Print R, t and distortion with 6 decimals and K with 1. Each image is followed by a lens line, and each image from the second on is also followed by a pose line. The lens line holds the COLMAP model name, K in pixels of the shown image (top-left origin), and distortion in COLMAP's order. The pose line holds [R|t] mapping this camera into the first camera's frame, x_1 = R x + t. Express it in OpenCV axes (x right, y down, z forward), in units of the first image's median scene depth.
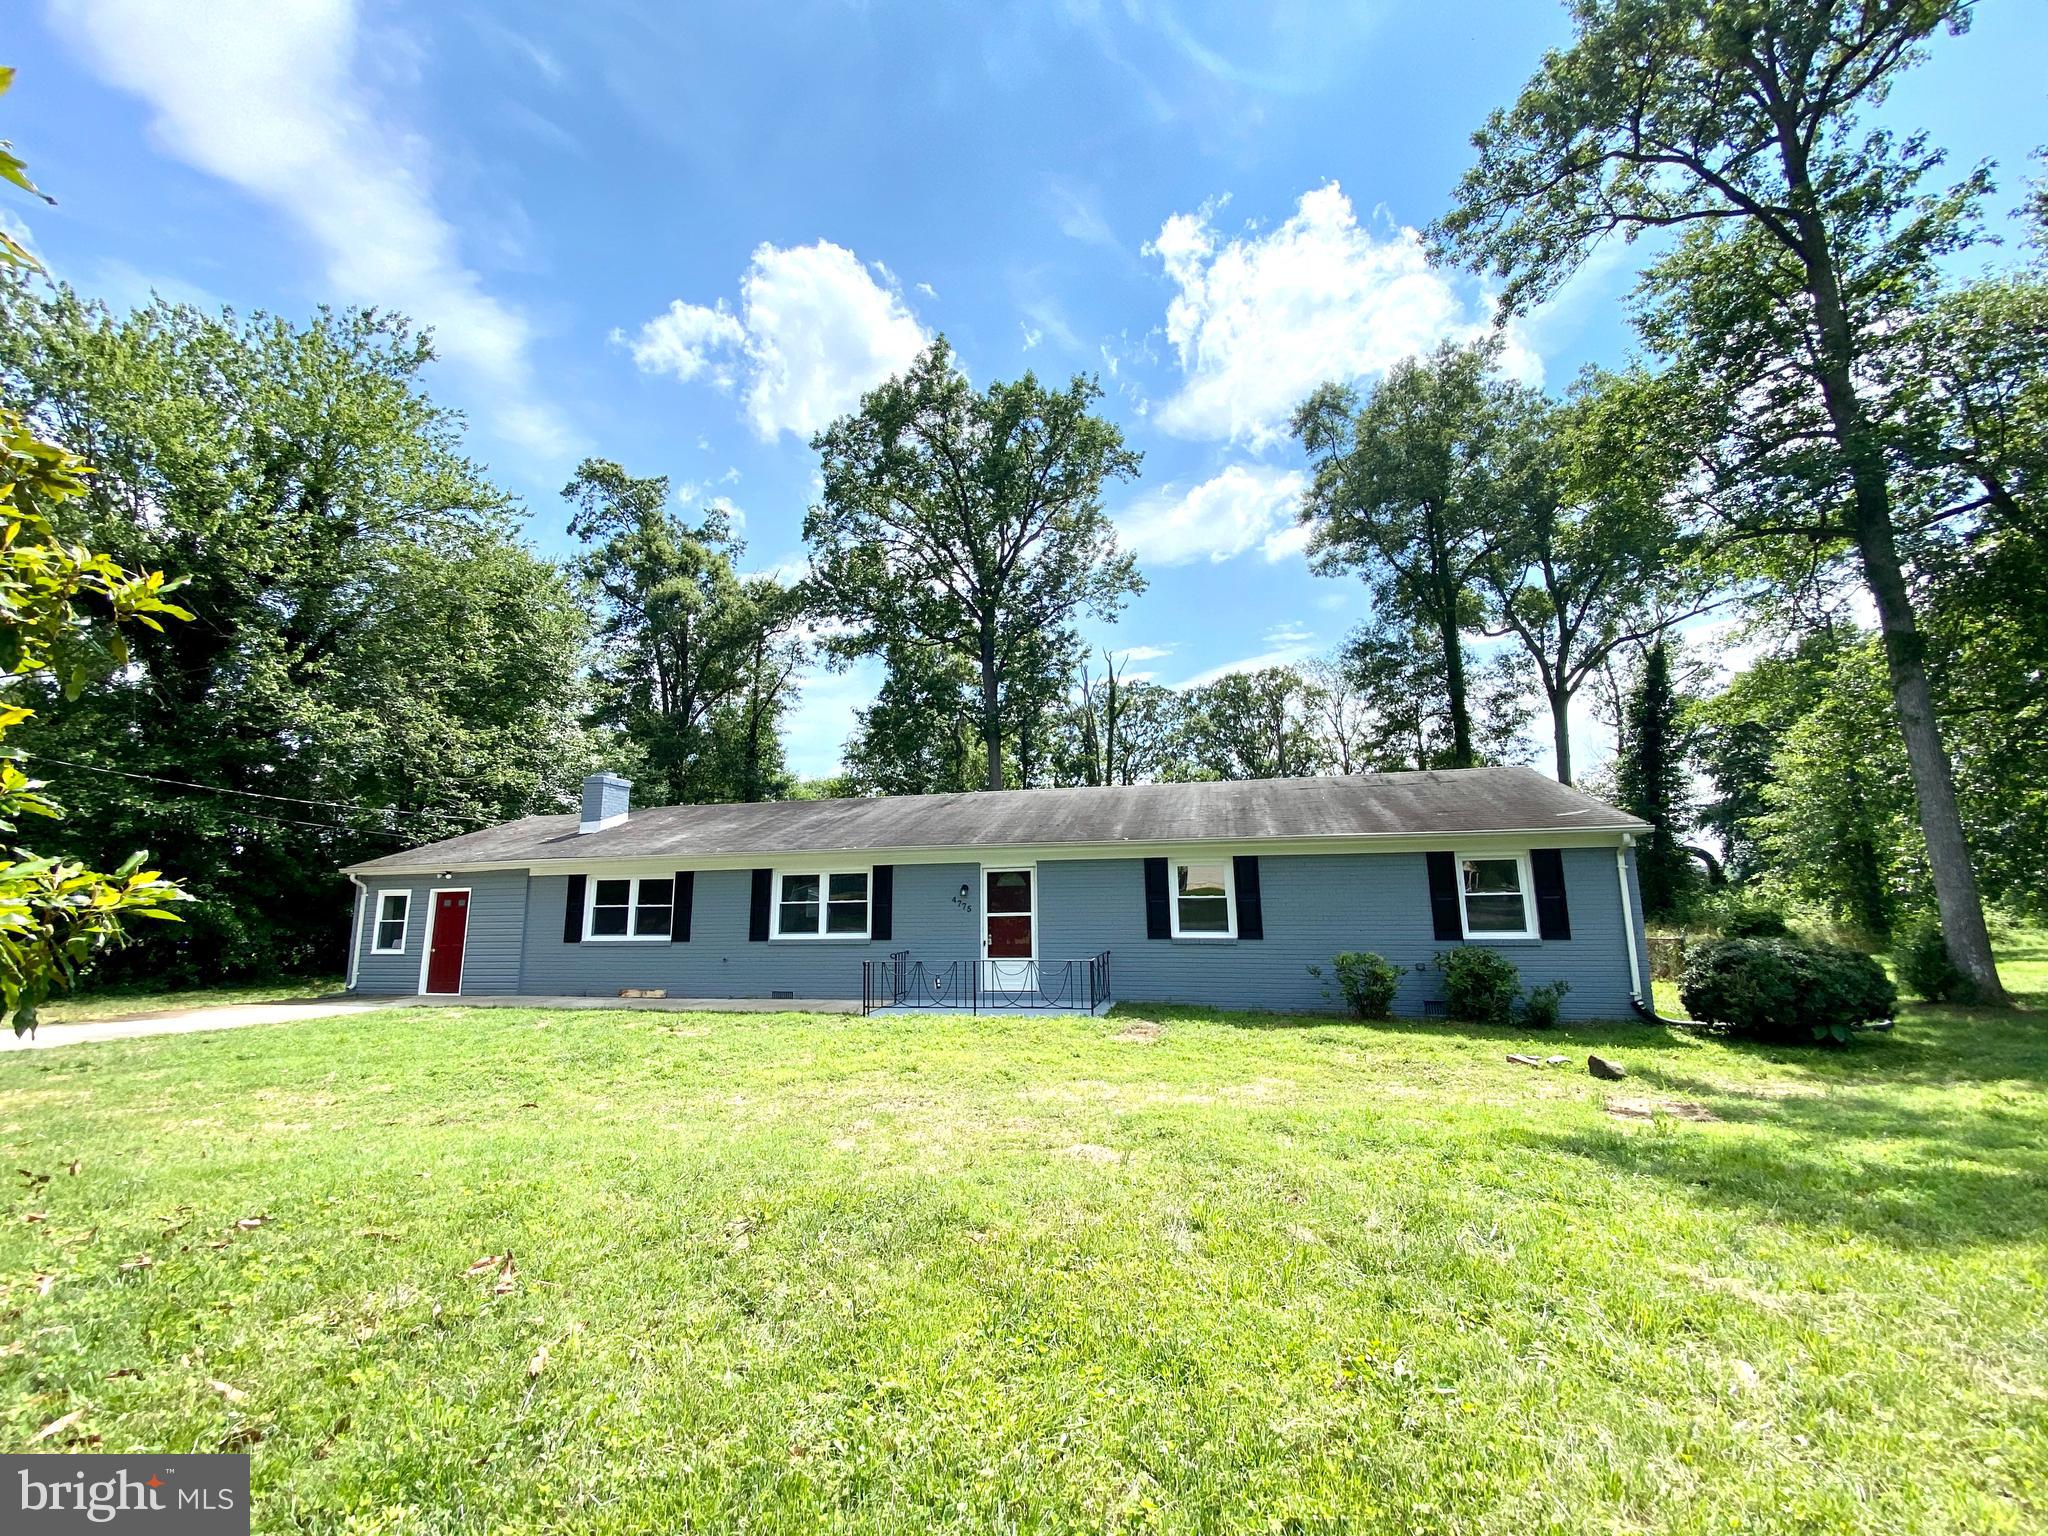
lens RADIAL K [[823.0, 0, 1021.8], [0, 823.0, 771.8], [0, 0, 1]] dist [-0.010033, -0.003221]
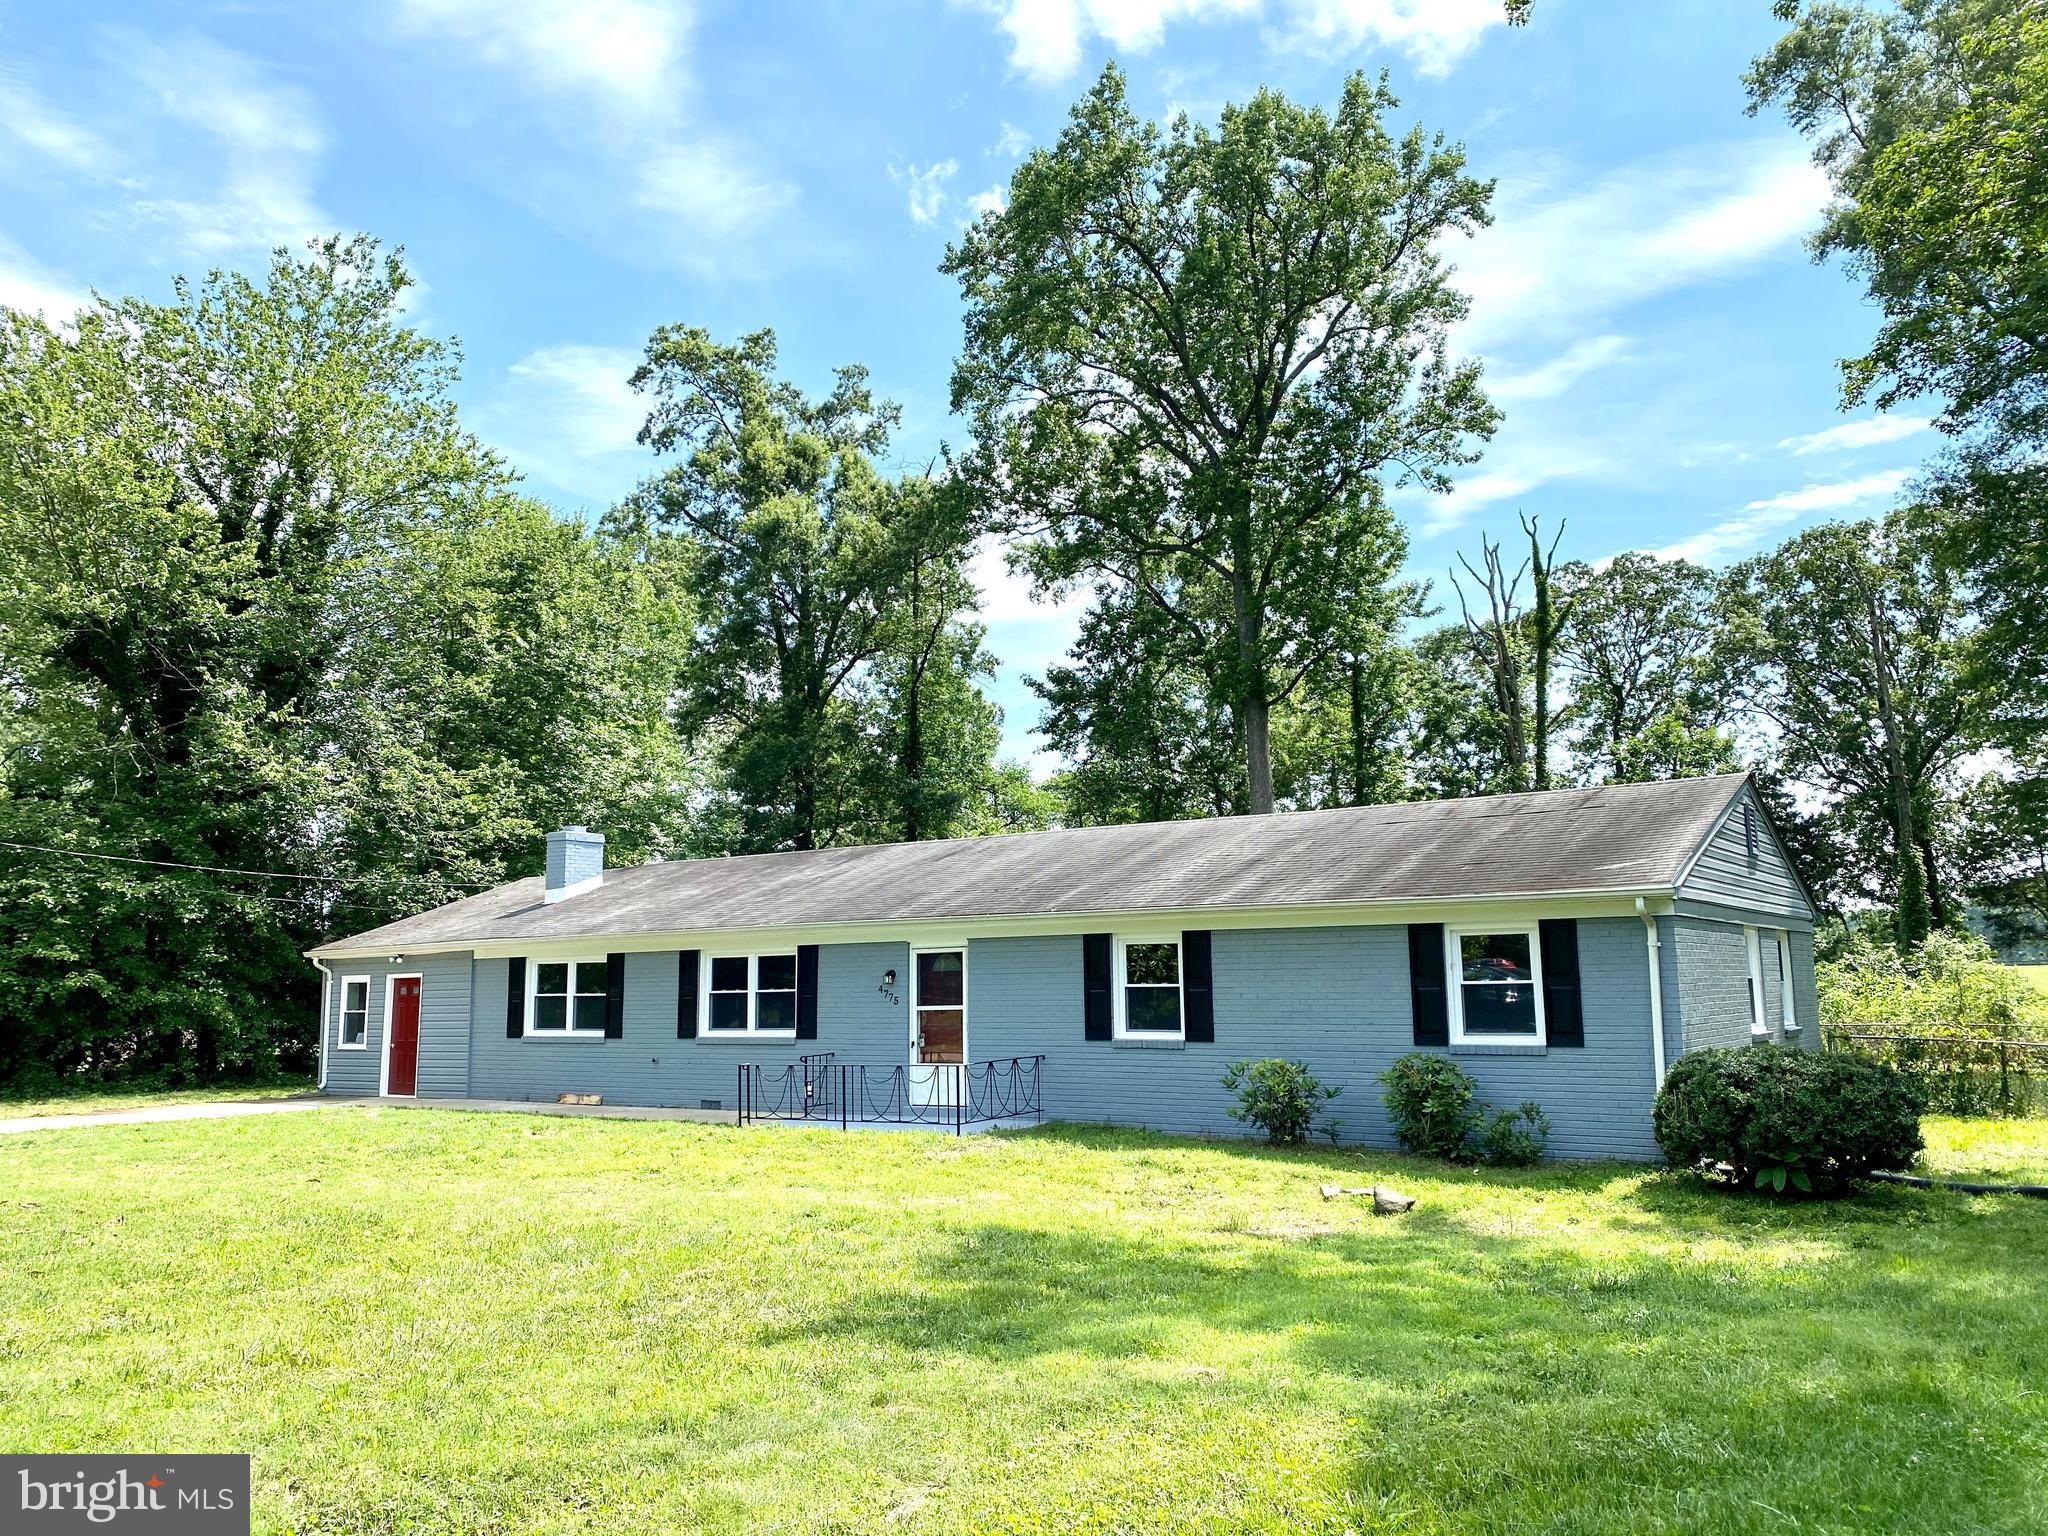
lens RADIAL K [[1573.8, 0, 1031.6], [0, 1573.8, 764.2], [0, 0, 1]] dist [-0.024489, -0.007616]
pose [[0.934232, -0.051078, -0.352989, 0.444866], [0.059641, 0.998130, 0.013416, -0.052127], [0.351643, -0.033586, 0.935531, -0.259323]]
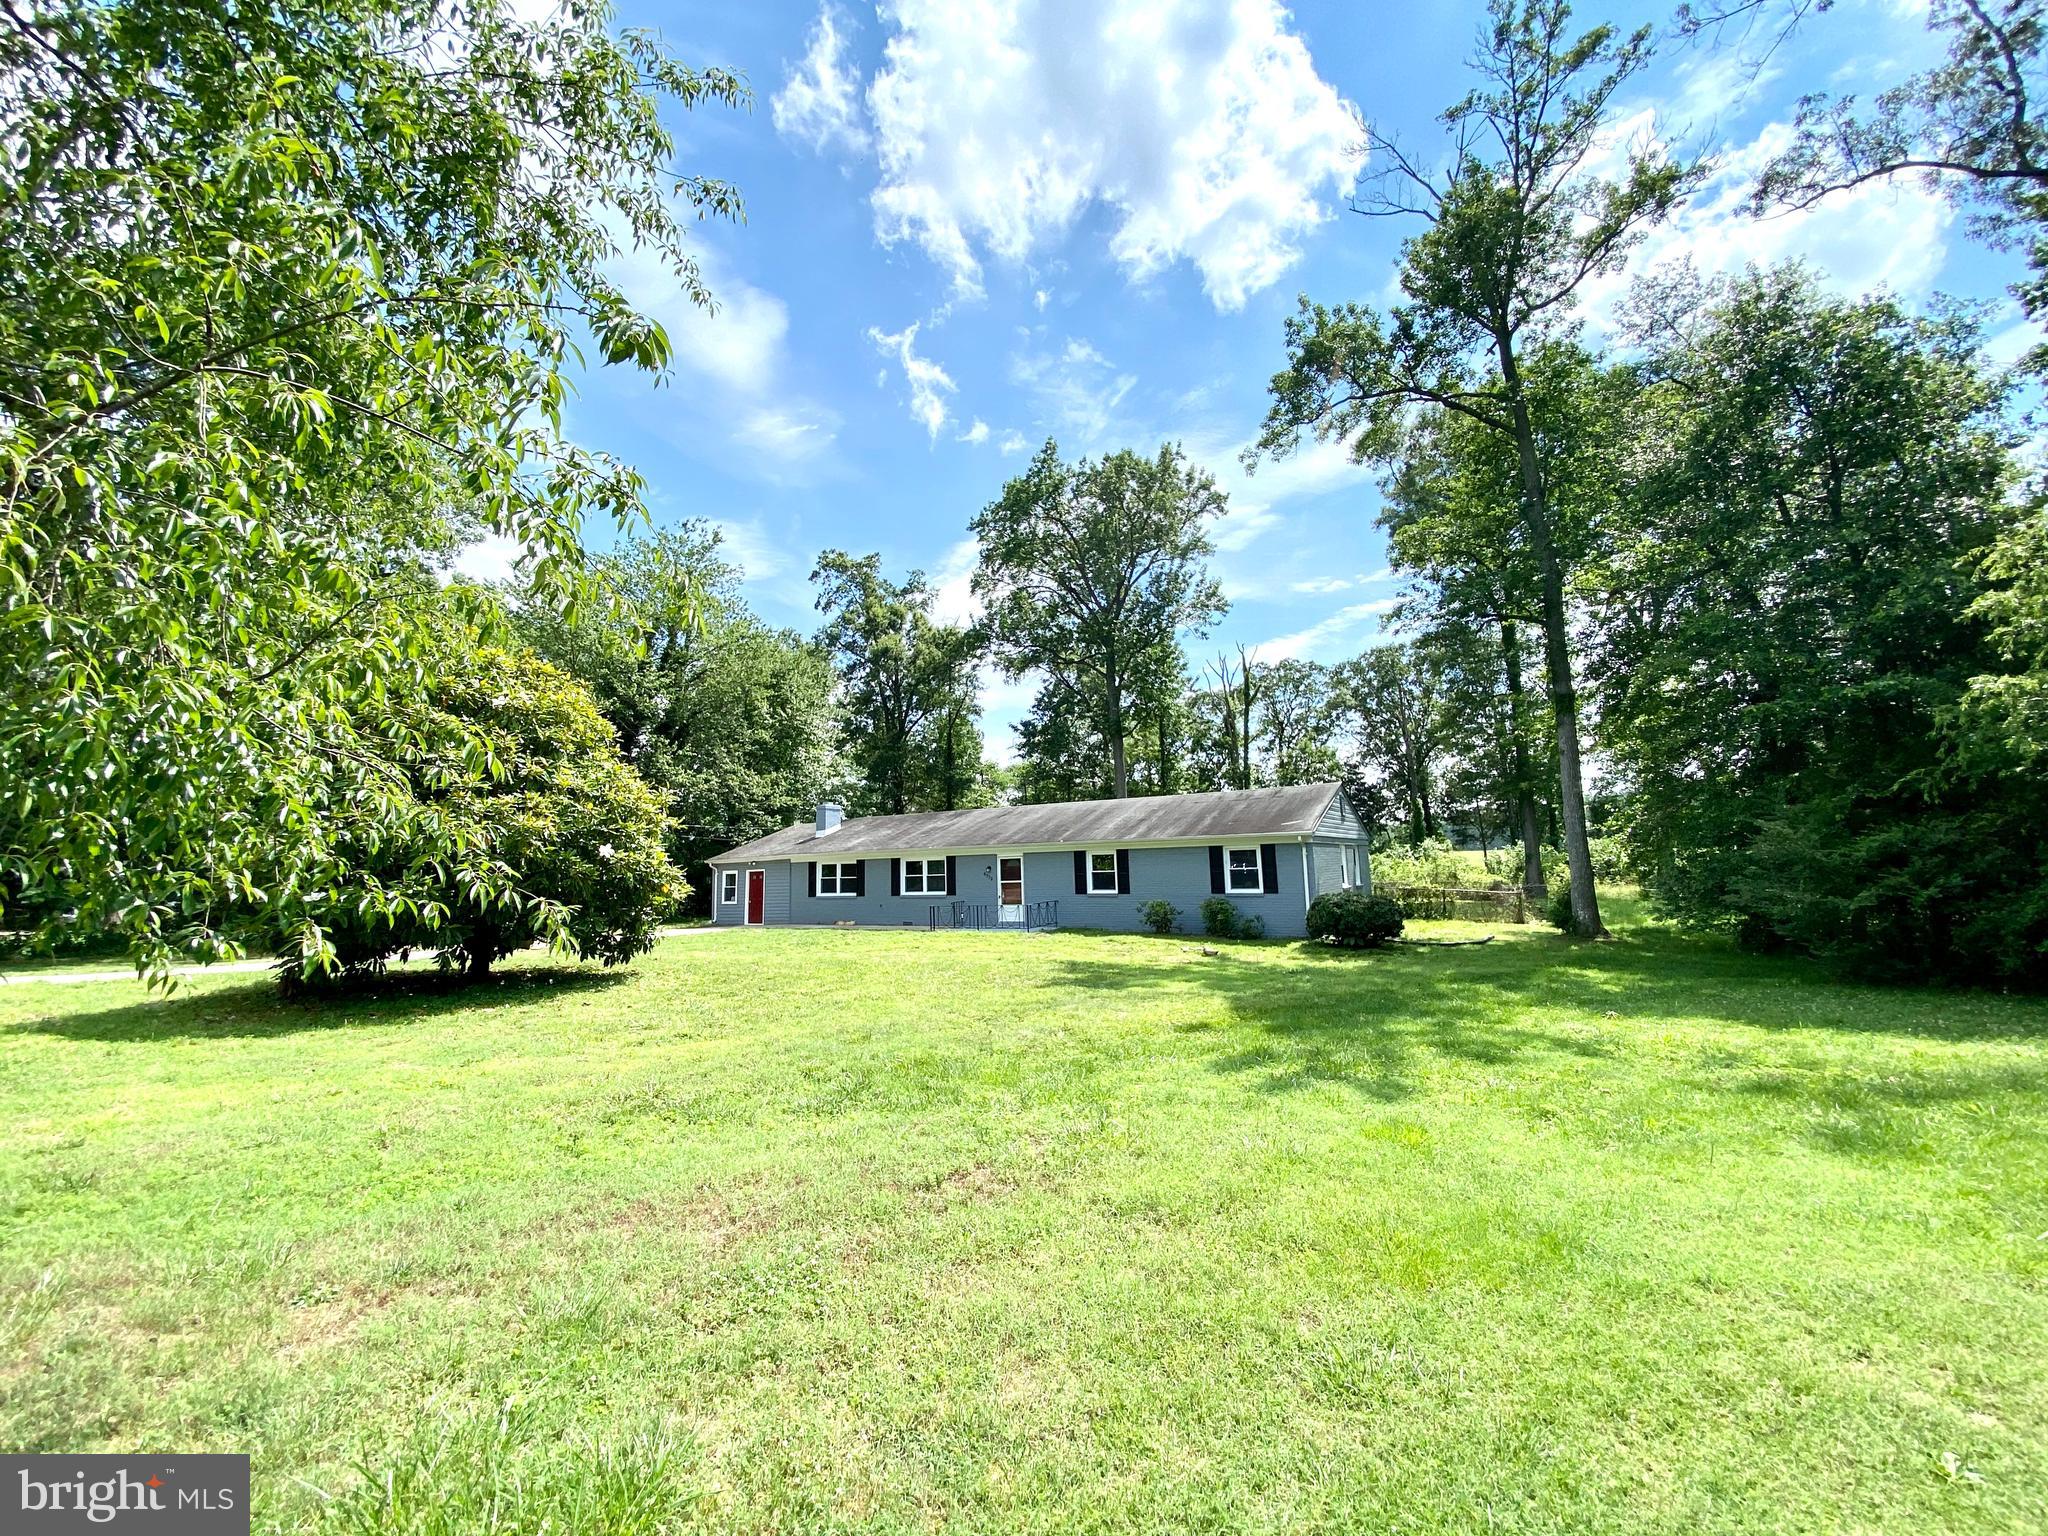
lens RADIAL K [[823.0, 0, 1022.3], [0, 823.0, 775.7], [0, 0, 1]] dist [-0.010033, -0.003221]
pose [[0.952146, -0.048316, -0.301799, 0.431591], [0.065640, 0.996711, 0.047519, -0.112727], [0.298511, -0.065055, 0.952186, -0.557759]]
